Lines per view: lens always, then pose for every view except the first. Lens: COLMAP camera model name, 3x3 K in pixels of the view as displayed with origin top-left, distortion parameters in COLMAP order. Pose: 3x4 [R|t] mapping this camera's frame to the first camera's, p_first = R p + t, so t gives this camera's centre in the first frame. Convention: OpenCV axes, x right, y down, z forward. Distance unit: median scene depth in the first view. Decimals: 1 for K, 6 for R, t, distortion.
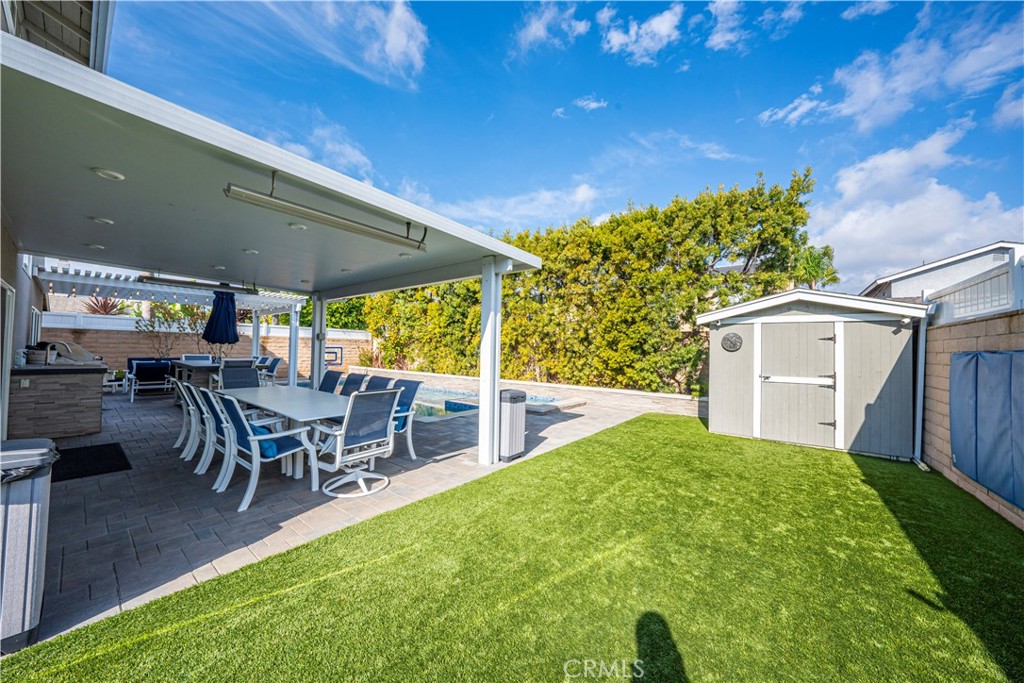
lens RADIAL K [[357.3, 0, 506.1], [0, 357.3, 342.7], [0, 0, 1]] dist [-0.039064, 0.009830]
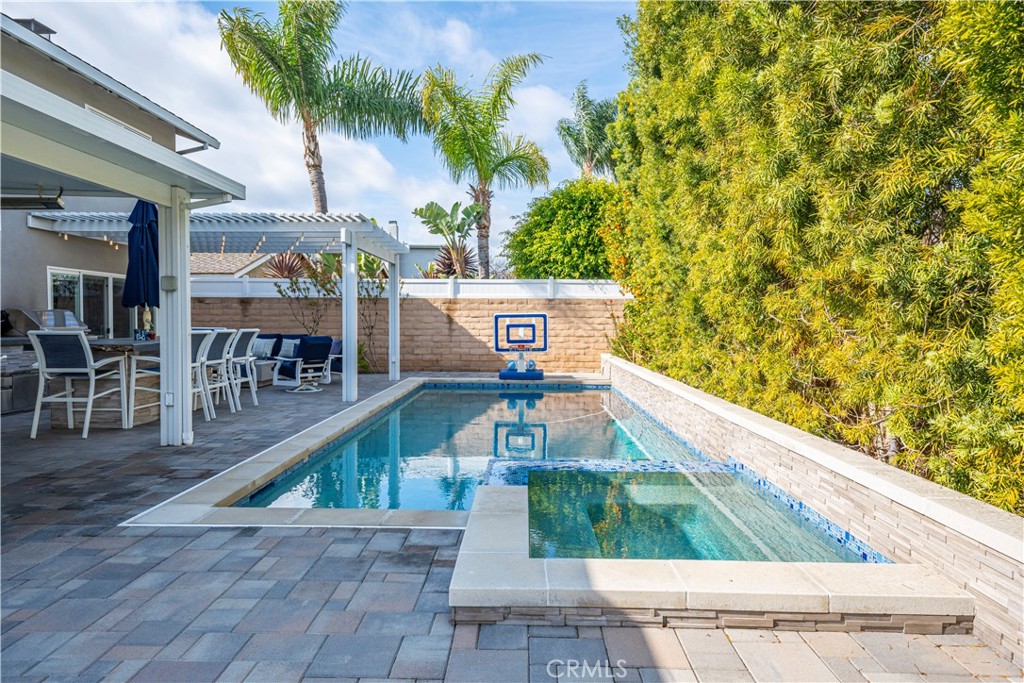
lens RADIAL K [[631.0, 0, 512.5], [0, 631.0, 344.3], [0, 0, 1]] dist [0.004084, 0.000331]
pose [[0.610176, 0.012957, -0.792160, 0.367264], [0.024371, 0.999086, 0.035114, 0.039511], [0.791891, -0.040731, 0.609303, 0.774791]]
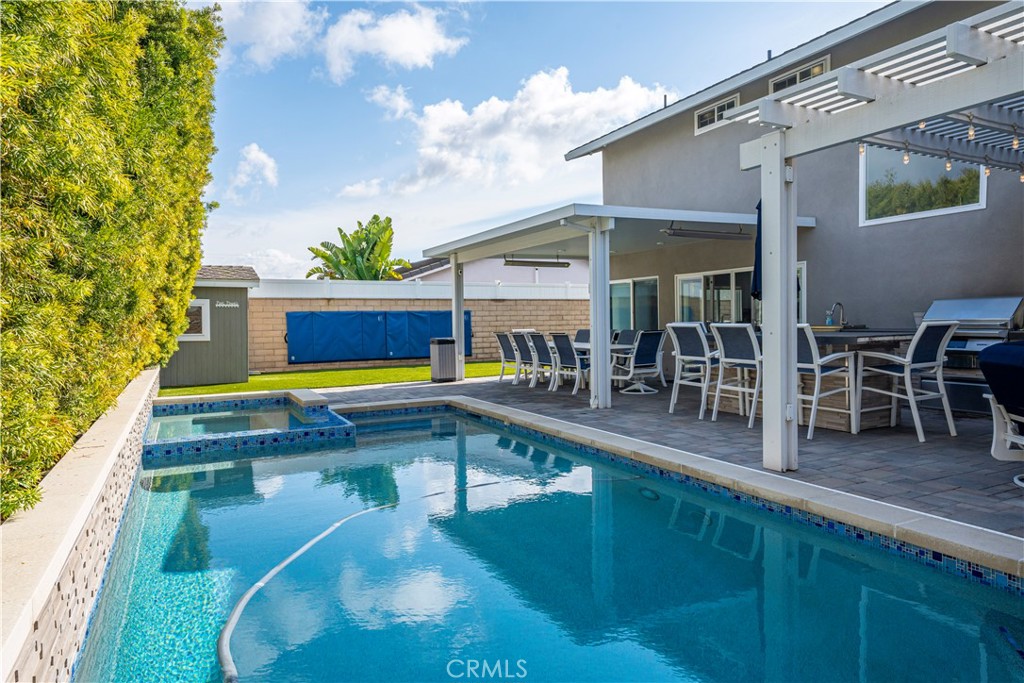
lens RADIAL K [[625.4, 0, 507.8], [0, 625.4, 327.3], [0, 0, 1]] dist [0.009579, 0.001473]
pose [[-0.913292, -0.012505, 0.407113, -0.761929], [-0.013169, 0.999913, 0.001171, 0.047802], [-0.407092, -0.004291, -0.913377, 1.897058]]
